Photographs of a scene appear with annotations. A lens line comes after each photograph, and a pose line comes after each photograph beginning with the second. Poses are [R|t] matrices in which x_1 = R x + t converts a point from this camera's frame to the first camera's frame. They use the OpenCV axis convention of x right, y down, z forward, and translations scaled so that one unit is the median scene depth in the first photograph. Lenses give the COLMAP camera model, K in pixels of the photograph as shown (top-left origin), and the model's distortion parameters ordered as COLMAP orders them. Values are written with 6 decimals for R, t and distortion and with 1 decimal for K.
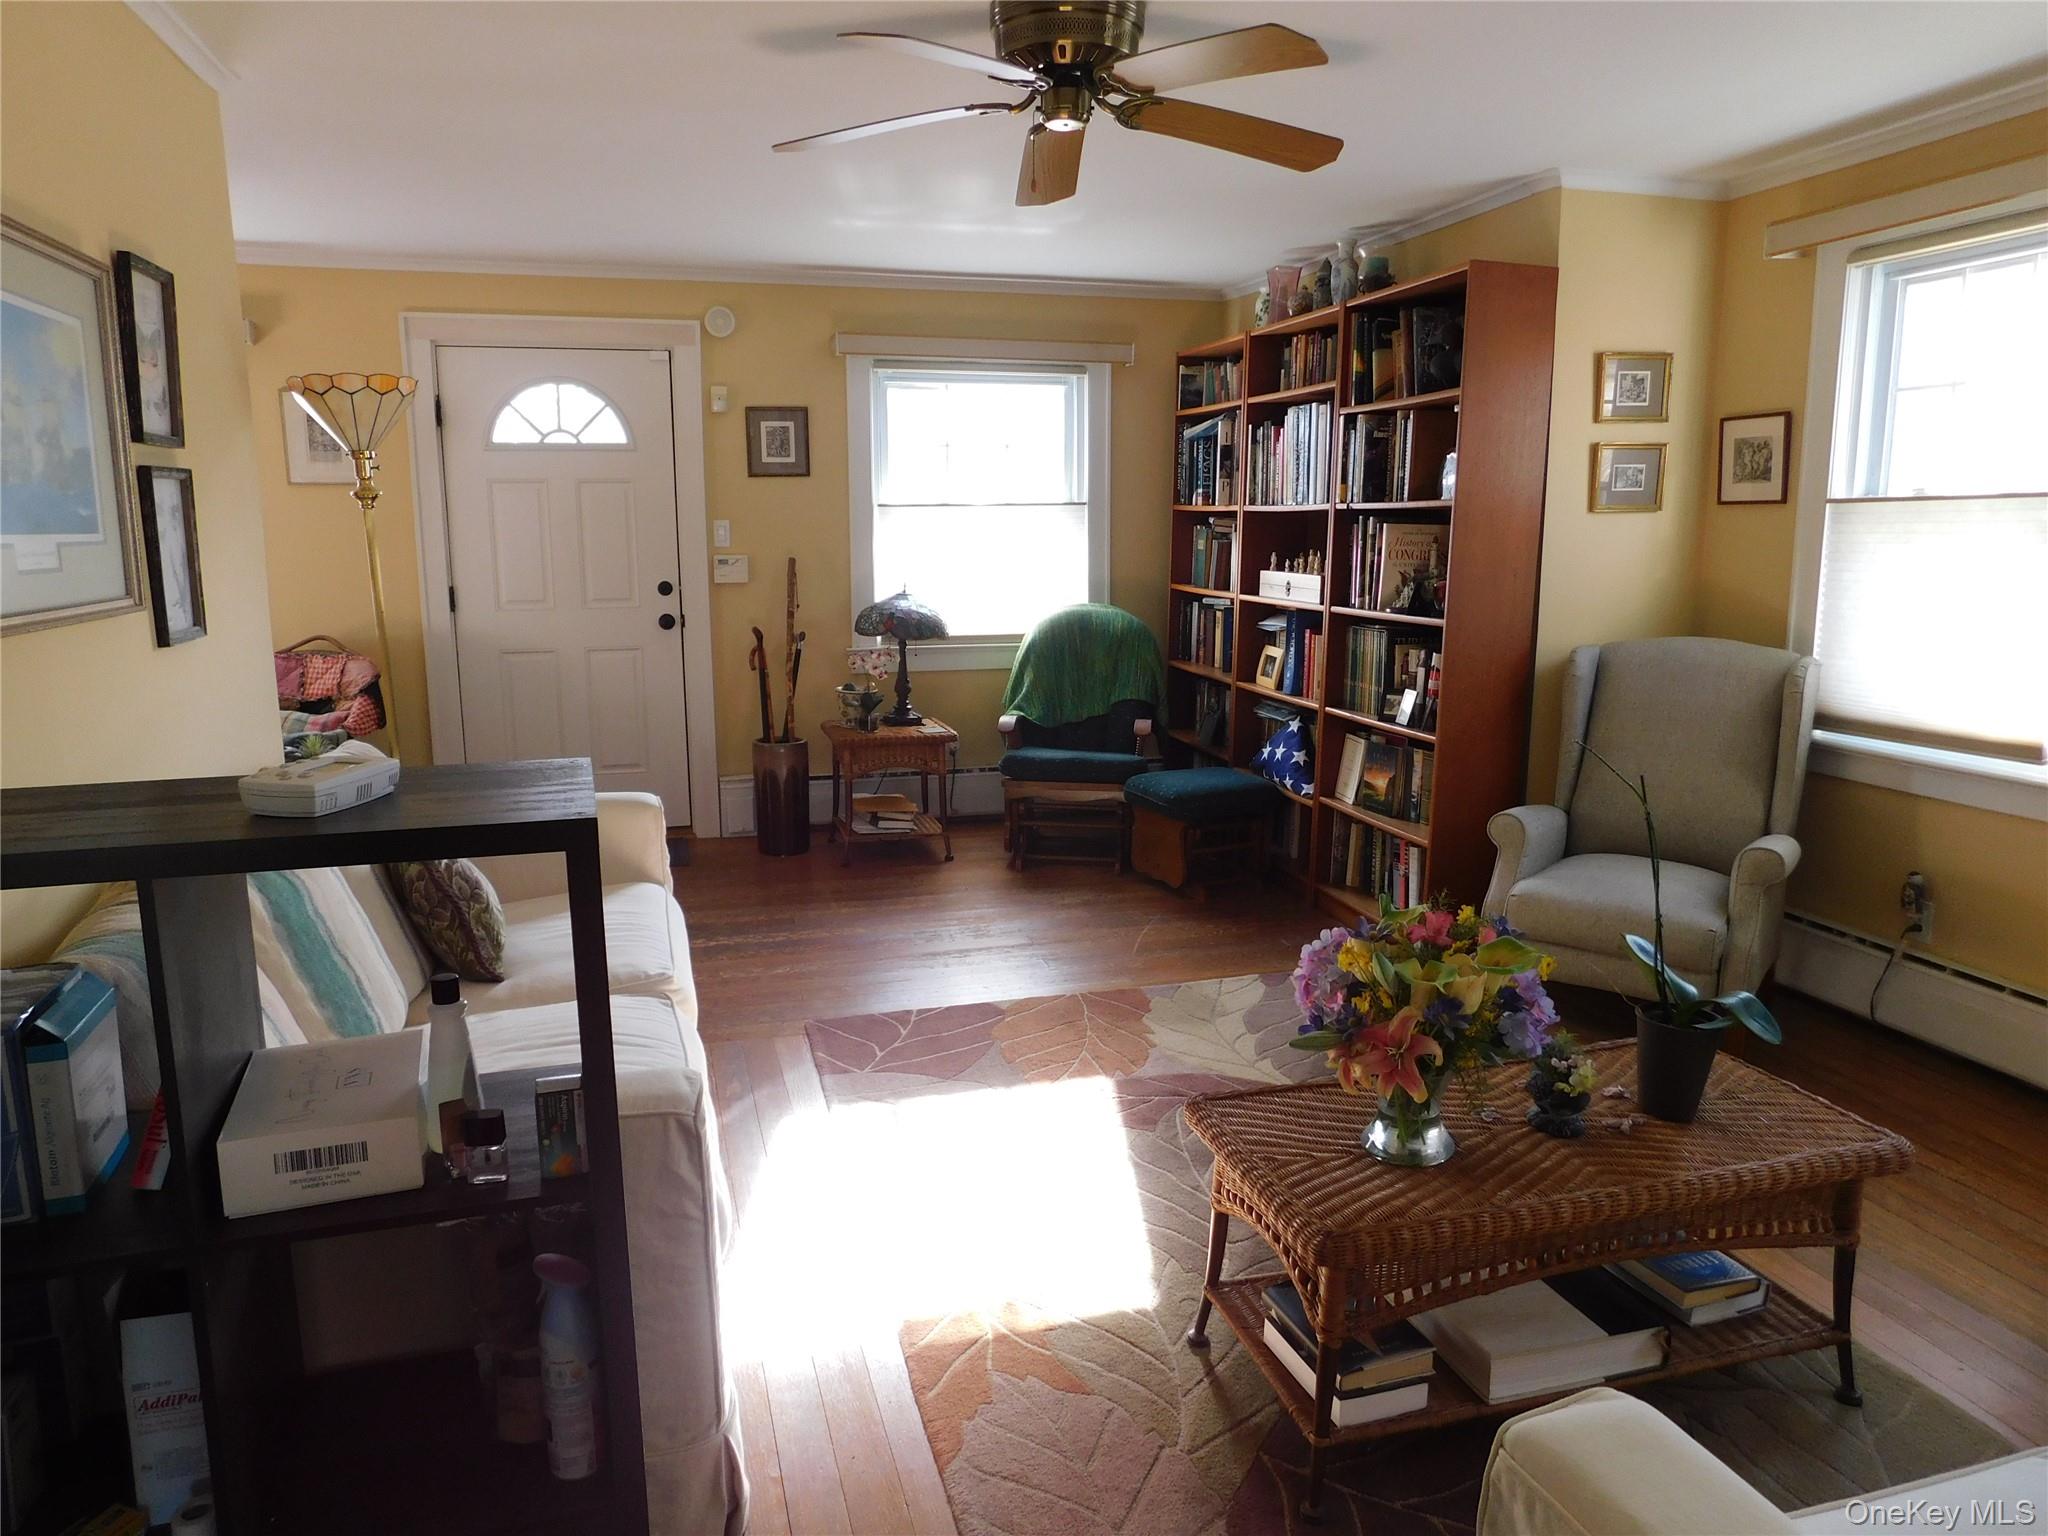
lens RADIAL K [[1349.3, 0, 1015.8], [0, 1349.3, 770.1], [0, 0, 1]] dist [-0.073376, 0.058165]
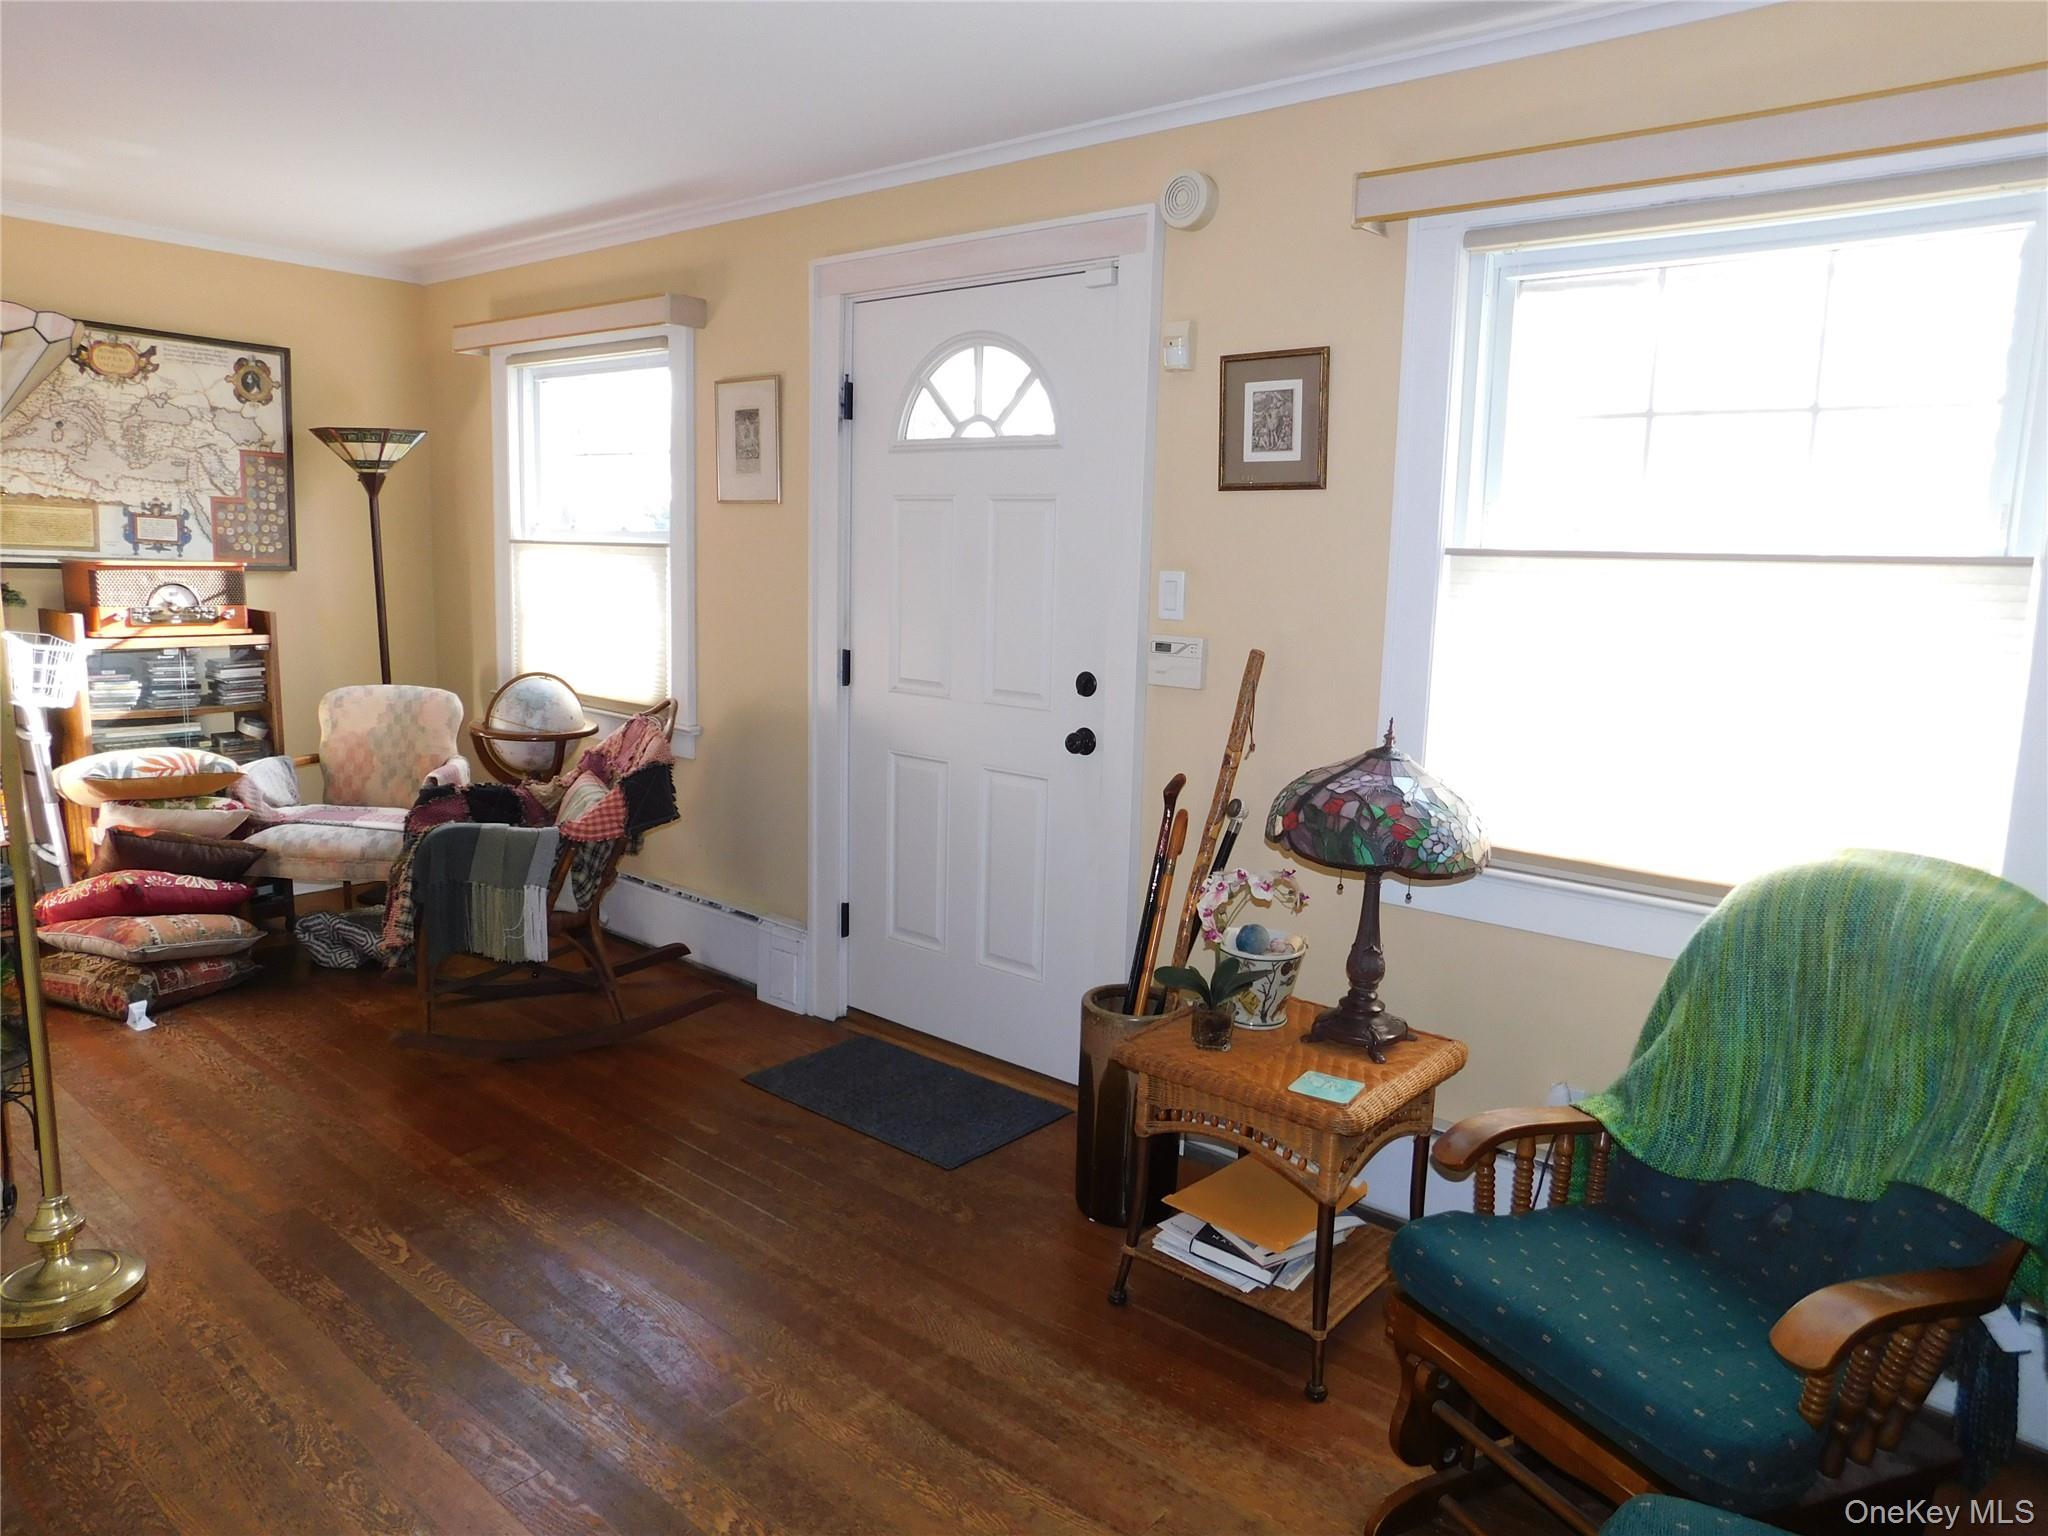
lens RADIAL K [[1349.3, 0, 1027.0], [0, 1349.3, 764.3], [0, 0, 1]] dist [-0.073376, 0.058165]
pose [[0.566815, 0.149225, -0.810217, 0.199110], [-0.177541, 0.982476, 0.056746, -0.130463], [0.804487, 0.111683, 0.583376, 0.647771]]
